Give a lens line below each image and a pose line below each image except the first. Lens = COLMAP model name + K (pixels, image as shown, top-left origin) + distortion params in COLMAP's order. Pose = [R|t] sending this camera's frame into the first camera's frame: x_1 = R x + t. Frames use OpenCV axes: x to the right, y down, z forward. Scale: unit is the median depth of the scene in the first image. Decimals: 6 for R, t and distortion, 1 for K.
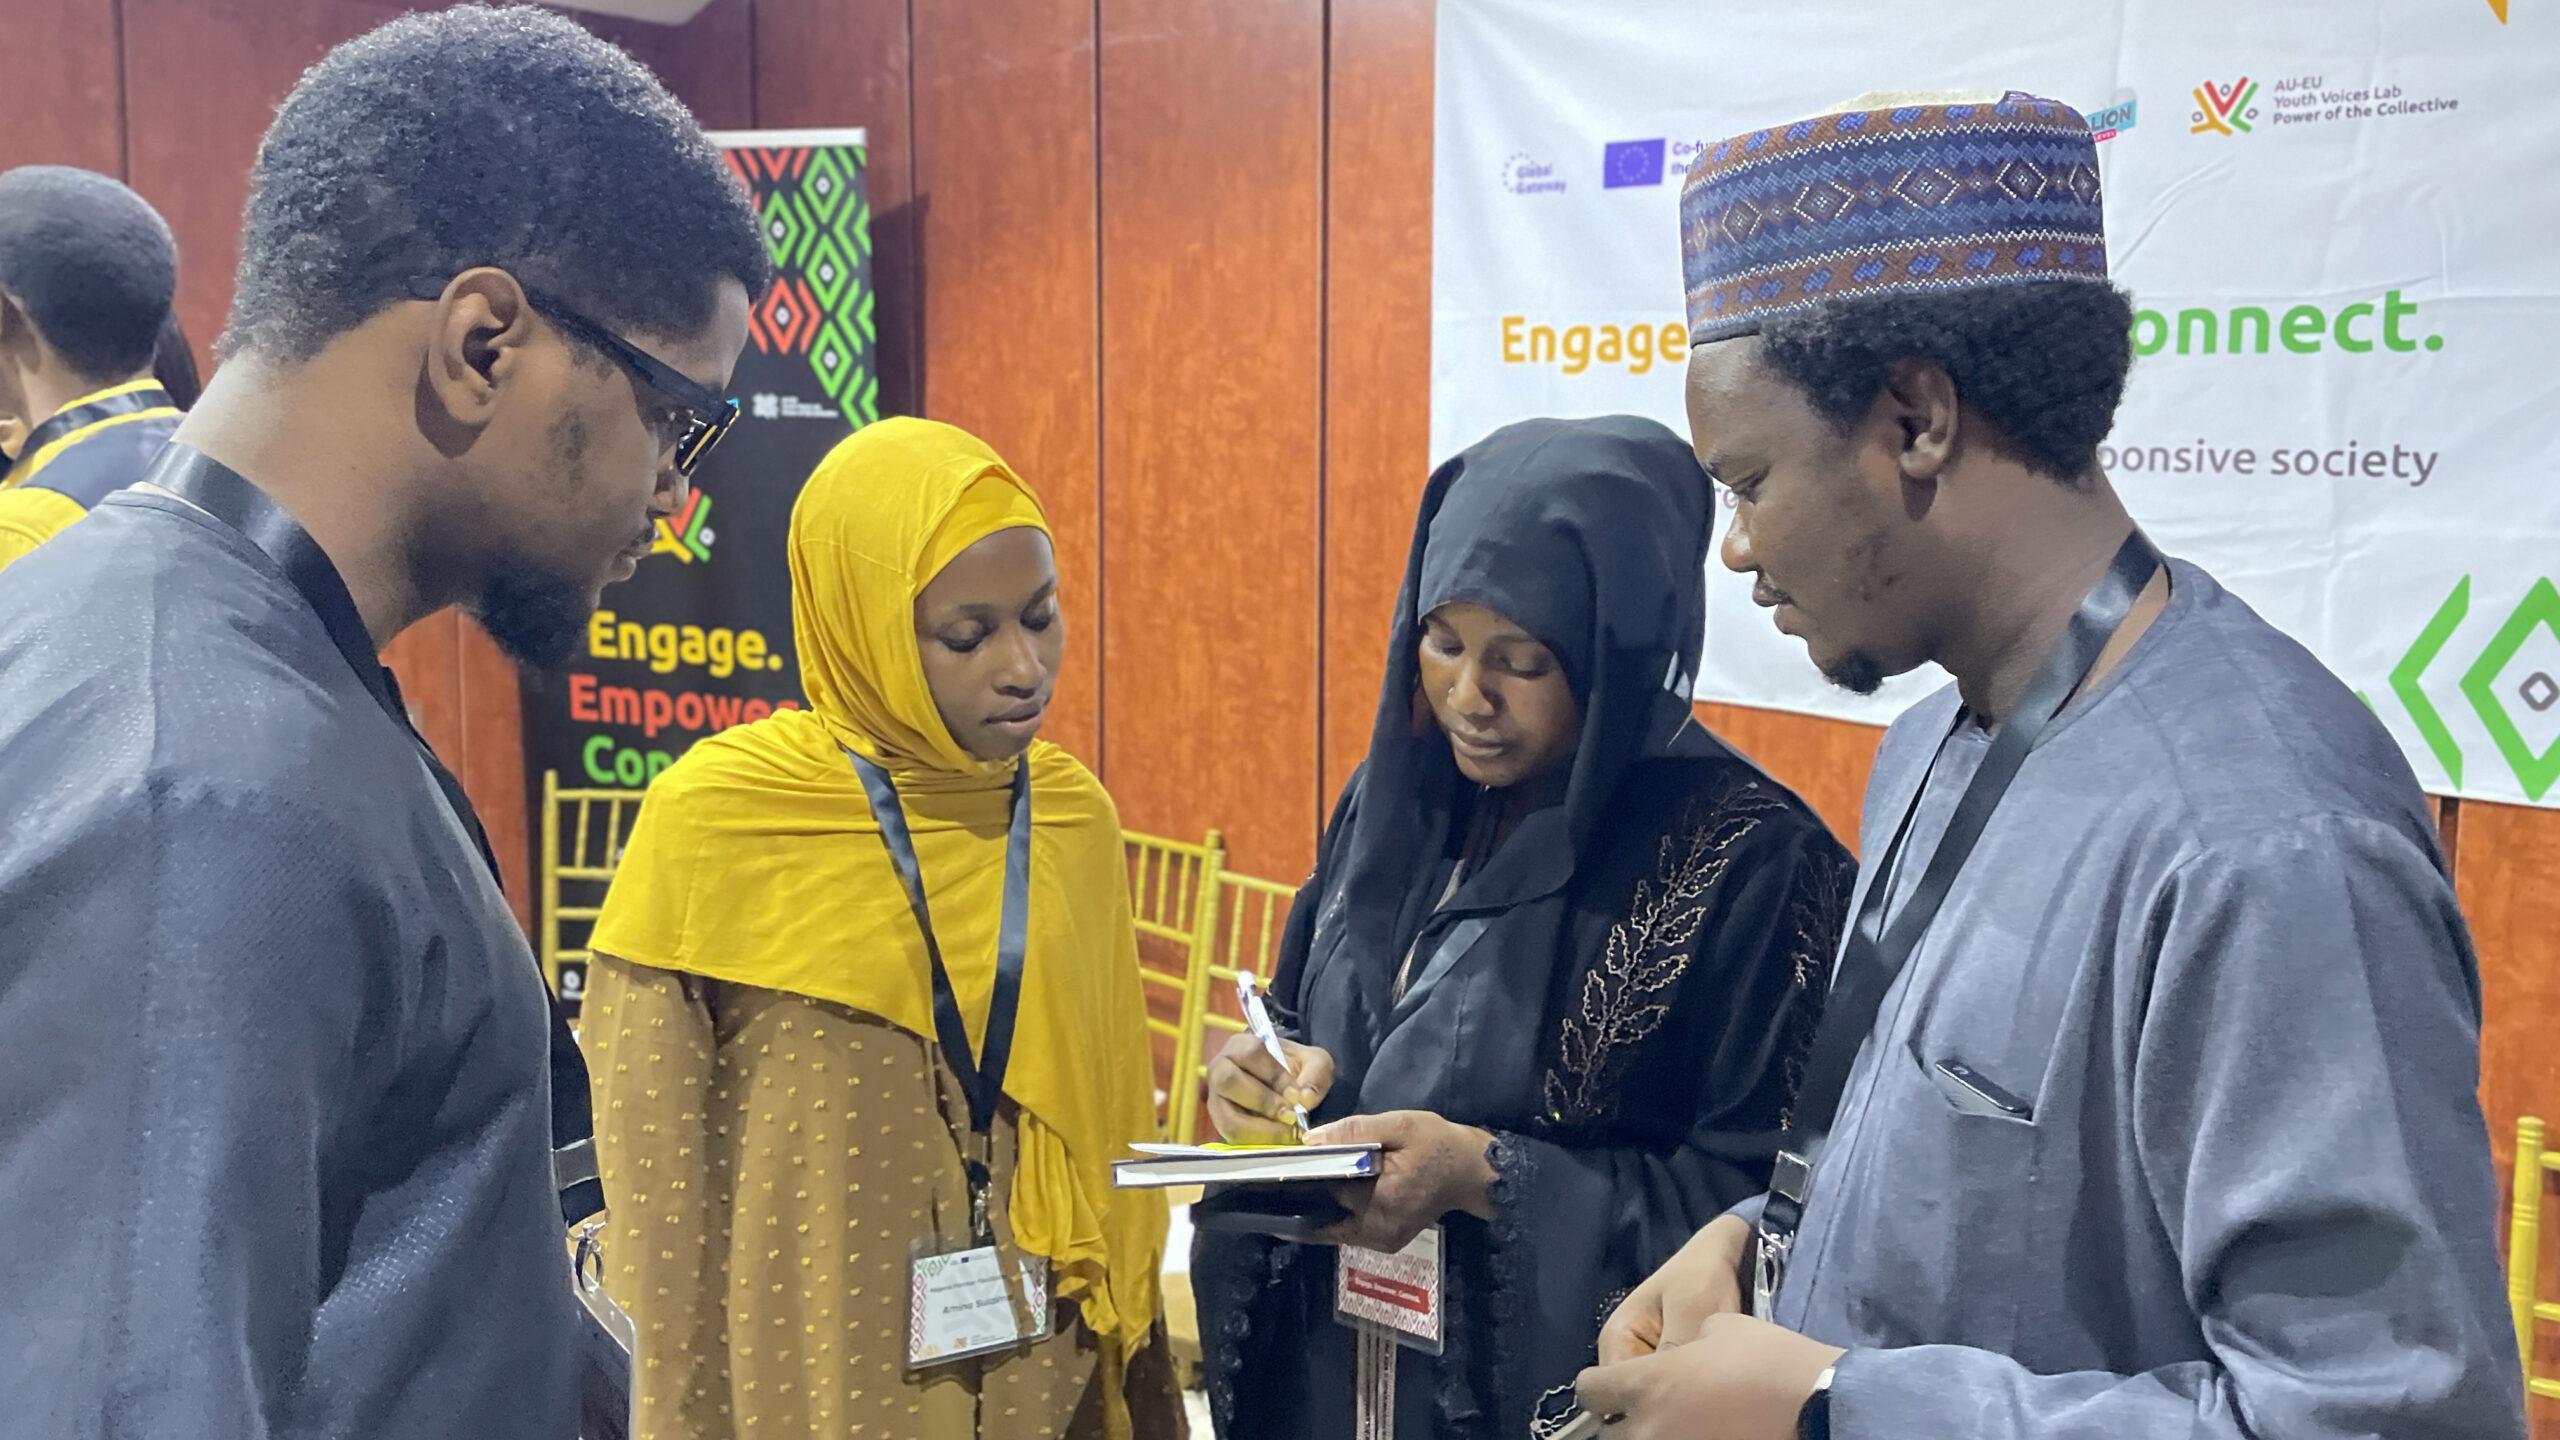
lens RADIAL K [[2103.2, 0, 1280.0], [0, 2103.2, 720.0], [0, 0, 1]] dist [0.060557, 0.001044]
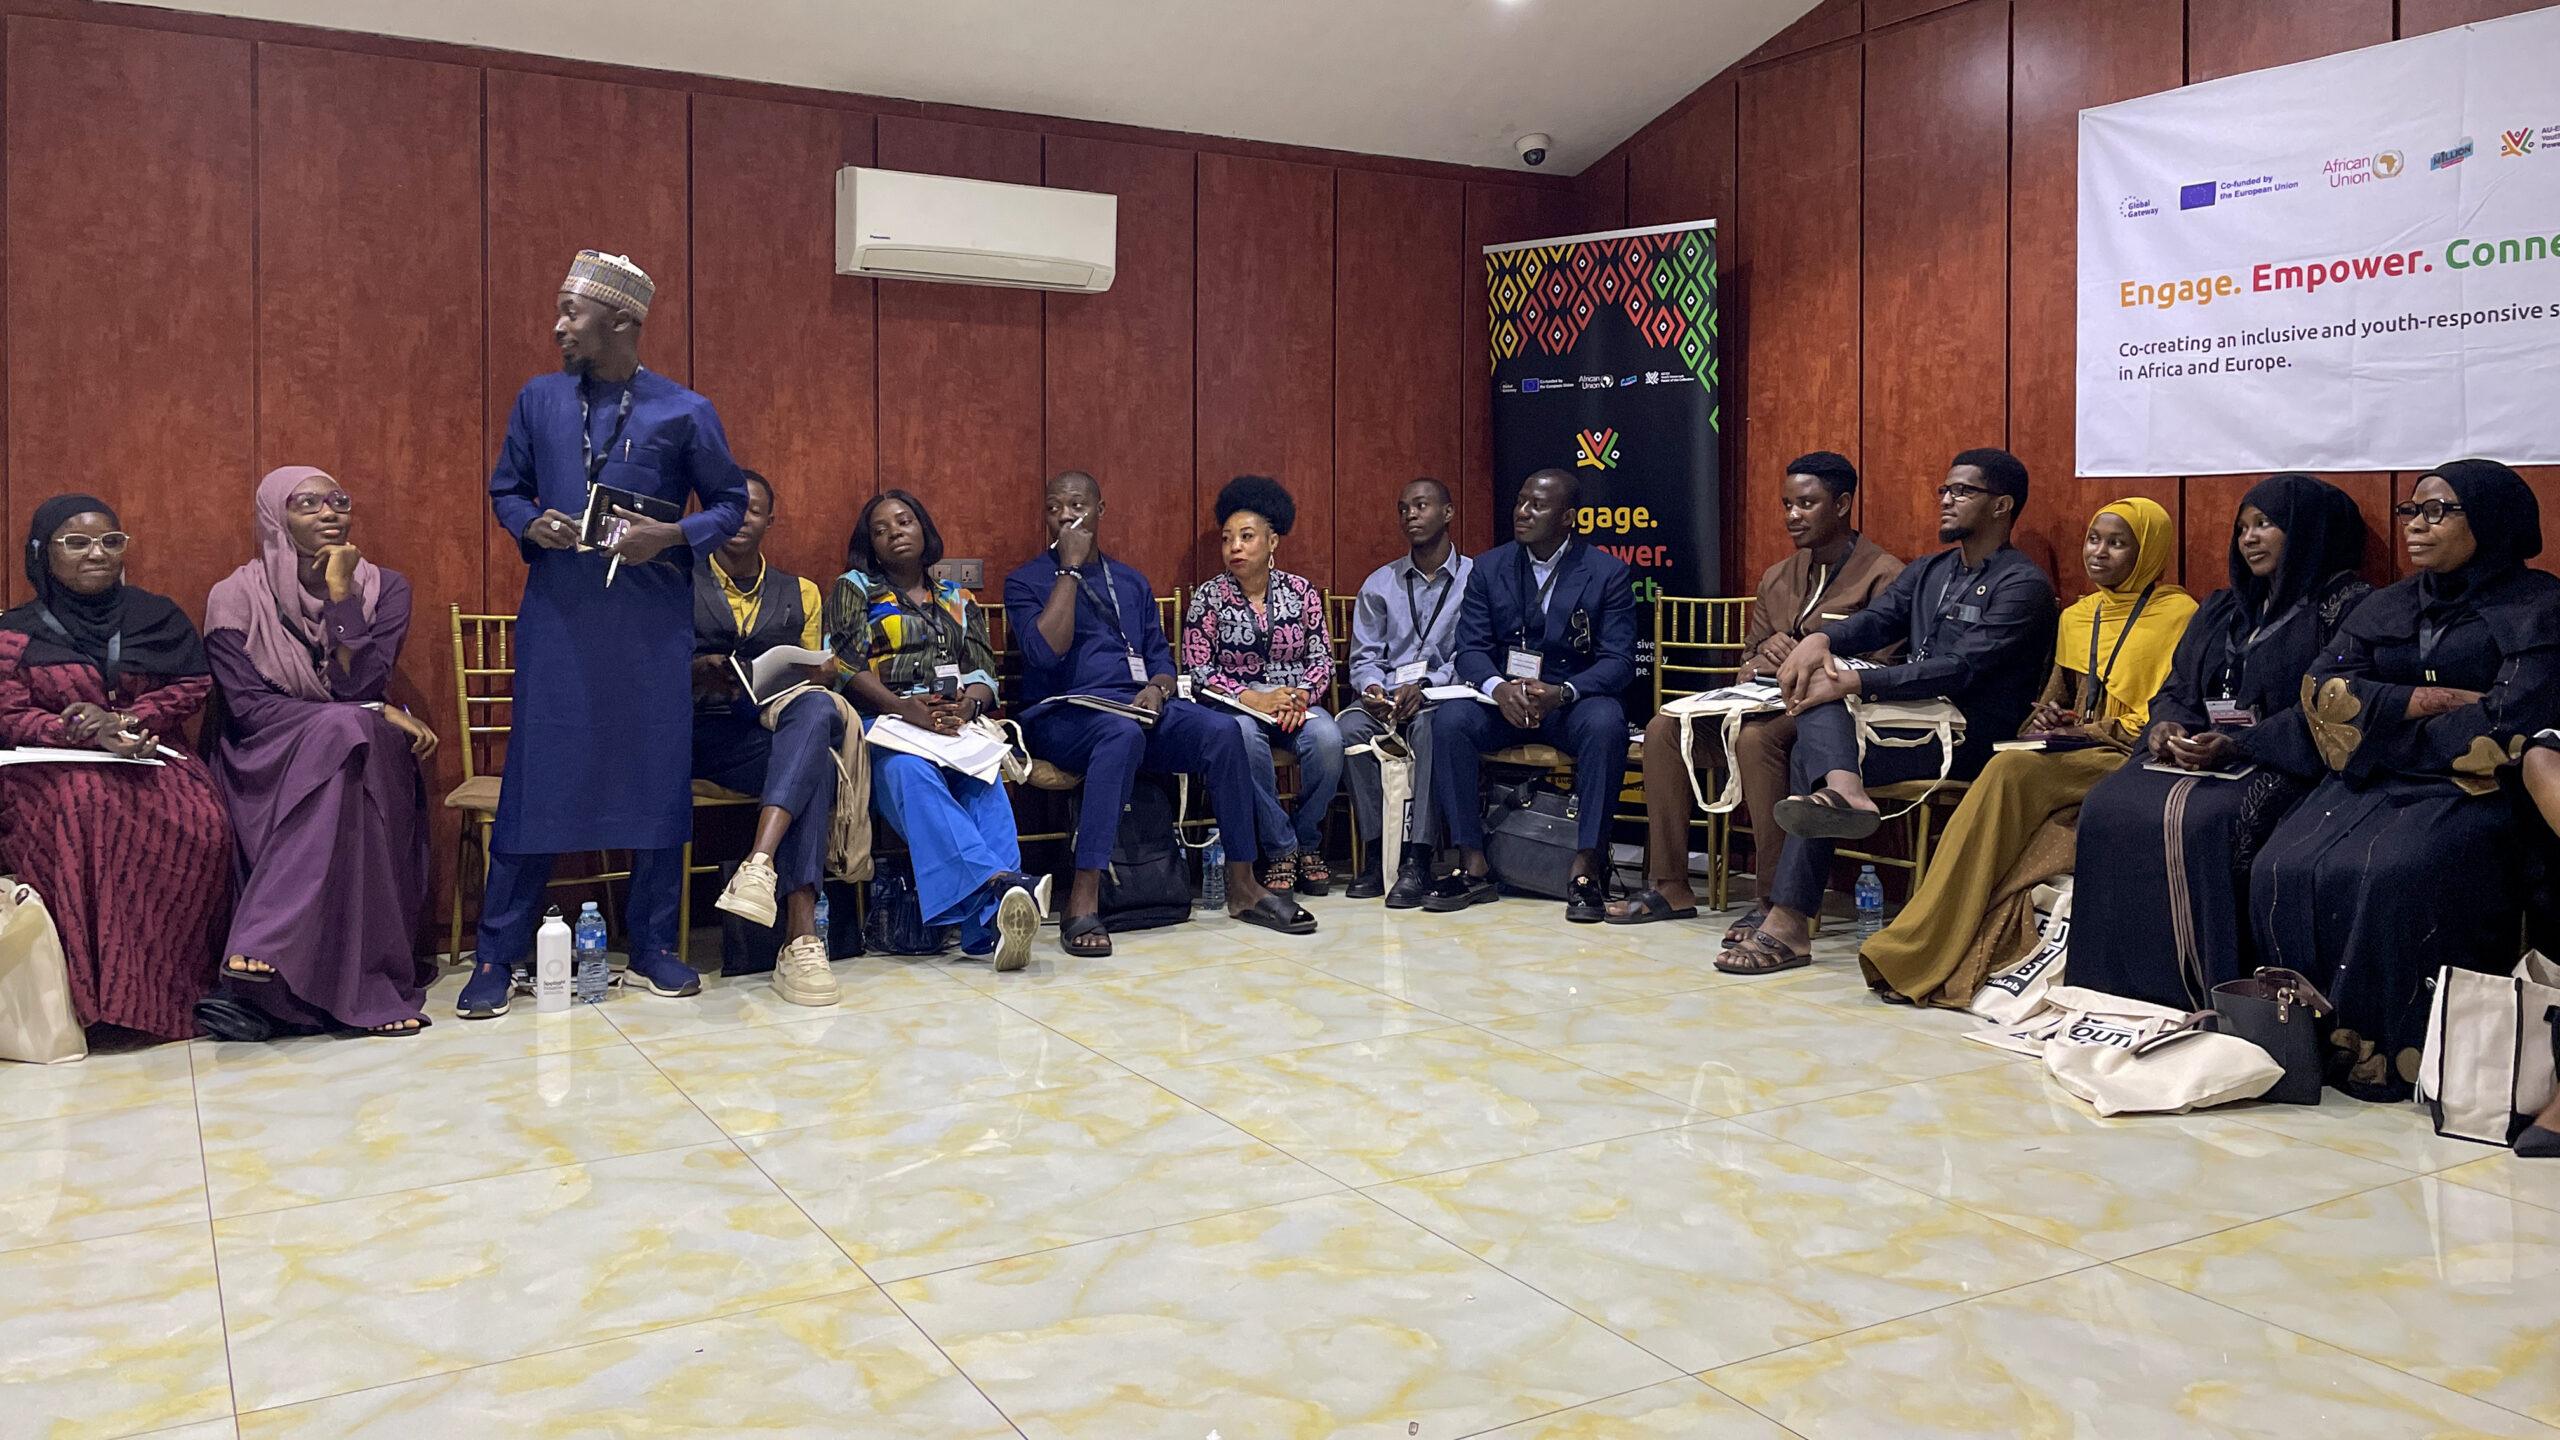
lens RADIAL K [[1894.5, 0, 1253.9], [0, 1894.5, 640.7], [0, 0, 1]] dist [0.038121, -0.050032]
pose [[0.962297, -0.008807, -0.271859, -0.149581], [-0.012697, 0.996932, -0.077239, 0.223599], [0.271705, 0.077779, 0.959232, -0.676905]]
